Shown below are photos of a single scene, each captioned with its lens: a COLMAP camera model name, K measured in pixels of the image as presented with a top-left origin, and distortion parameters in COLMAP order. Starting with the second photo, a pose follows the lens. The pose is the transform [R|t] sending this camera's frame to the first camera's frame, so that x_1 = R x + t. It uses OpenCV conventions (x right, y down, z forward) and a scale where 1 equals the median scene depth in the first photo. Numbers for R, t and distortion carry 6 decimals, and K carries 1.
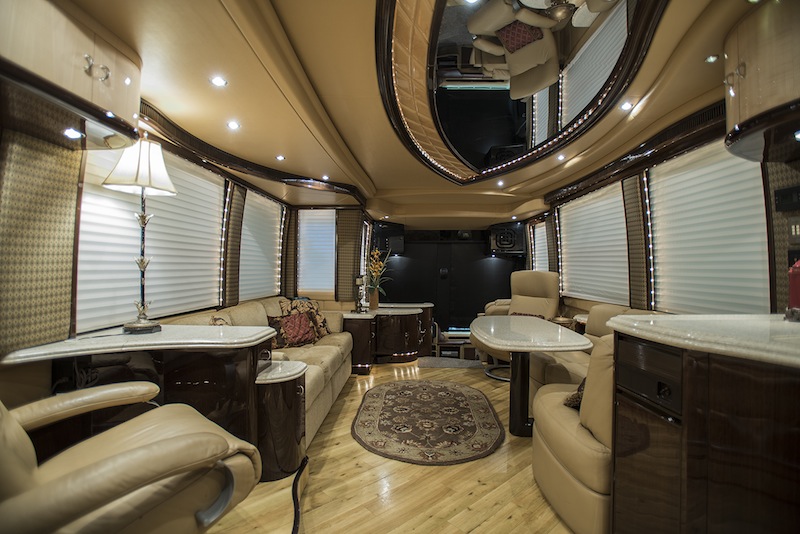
lens RADIAL K [[386.9, 0, 400.0], [0, 386.9, 267.0], [0, 0, 1]] dist [-0.026814, 0.001194]
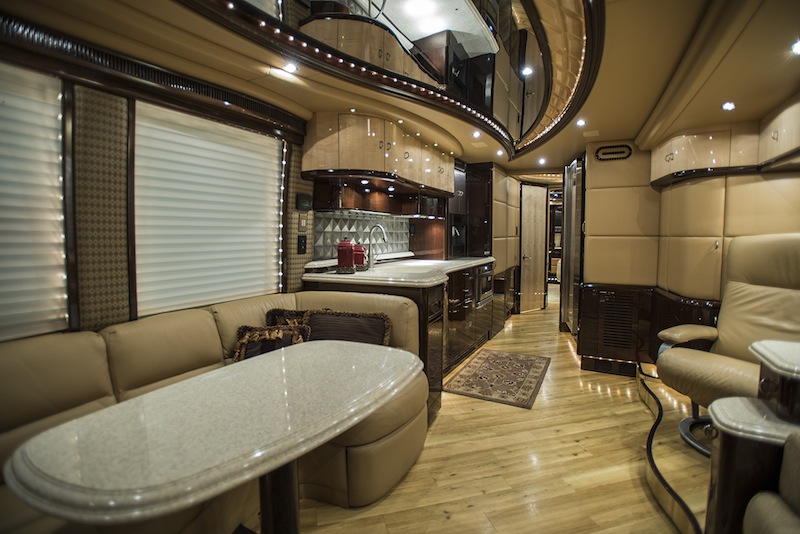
lens RADIAL K [[386.9, 0, 400.0], [0, 386.9, 267.0], [0, 0, 1]] dist [-0.026814, 0.001194]
pose [[-0.899175, -0.045776, 0.435189, -0.022093], [-0.009184, 0.996268, 0.085819, -0.030671], [-0.437493, 0.073170, -0.896240, 1.354940]]
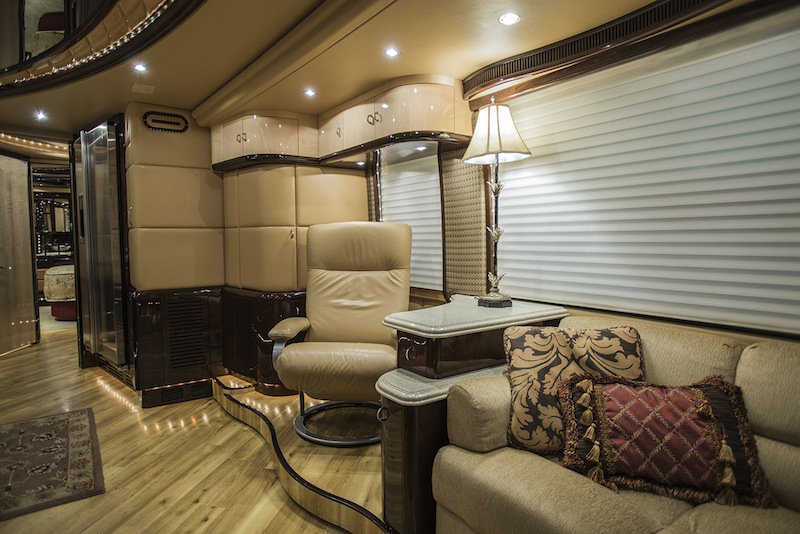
lens RADIAL K [[458.4, 0, 400.0], [0, 458.4, 267.0], [0, 0, 1]] dist [-0.037086, 0.026267]
pose [[-0.793412, 0.032843, -0.607799, 0.152997], [-0.001187, 0.998458, 0.055503, 0.004988], [0.608684, 0.044759, -0.792149, 1.210783]]
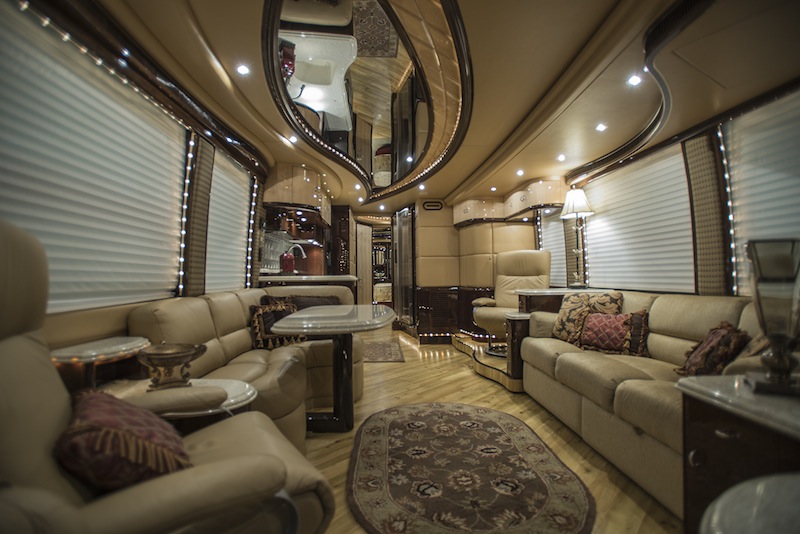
lens RADIAL K [[386.9, 0, 400.0], [0, 386.9, 267.0], [0, 0, 1]] dist [-0.026814, 0.001194]
pose [[-0.996764, -0.002577, -0.080346, 0.251261], [-0.000914, 0.999785, -0.020722, 0.067846], [0.080382, -0.020582, -0.996552, 1.940065]]
